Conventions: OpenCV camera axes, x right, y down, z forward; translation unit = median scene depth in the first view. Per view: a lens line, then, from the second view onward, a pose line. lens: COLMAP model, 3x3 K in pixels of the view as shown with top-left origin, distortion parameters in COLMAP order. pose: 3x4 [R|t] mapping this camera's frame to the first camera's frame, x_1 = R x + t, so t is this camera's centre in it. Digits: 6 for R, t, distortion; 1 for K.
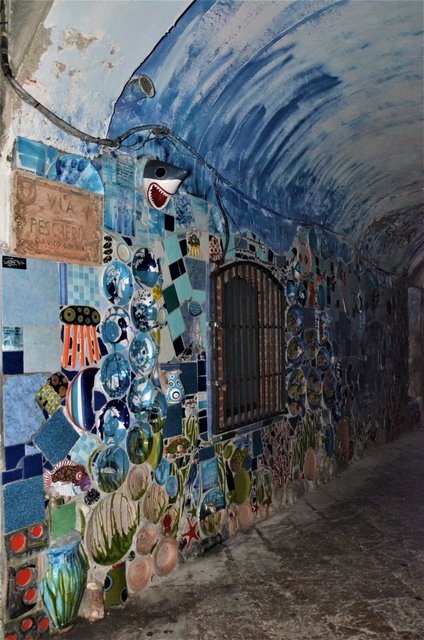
lens RADIAL K [[498.1, 0, 211.4], [0, 498.1, 329.1], [0, 0, 1]] dist [-0.145409, 0.104585]
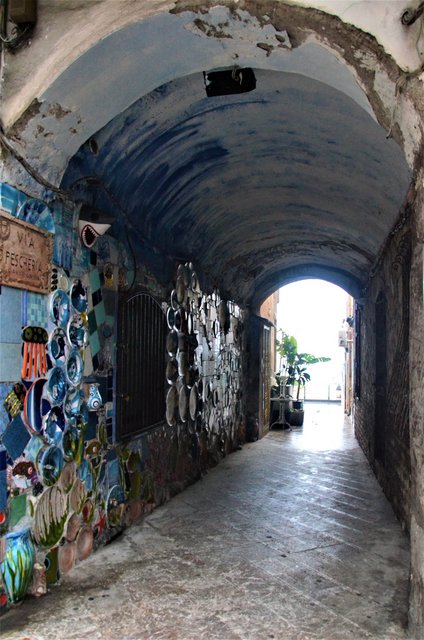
lens RADIAL K [[498.1, 0, 211.4], [0, 498.1, 329.1], [0, 0, 1]] dist [-0.145409, 0.104585]
pose [[0.942582, 0.047989, 0.330508, -0.224031], [-0.035369, 0.998401, -0.044095, -0.003874], [-0.332096, 0.029873, 0.942772, -0.220542]]
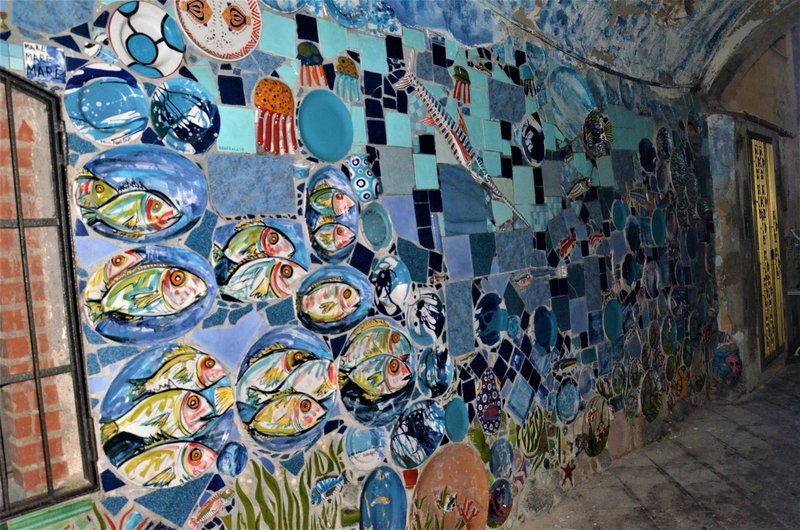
lens RADIAL K [[622.6, 0, 403.1], [0, 622.6, 254.4], [0, 0, 1]] dist [-0.145409, 0.104585]
pose [[0.979916, -0.053751, -0.192030, 0.689432], [0.064285, 0.996726, 0.049046, 0.020749], [0.188765, -0.060405, 0.980163, 1.089189]]
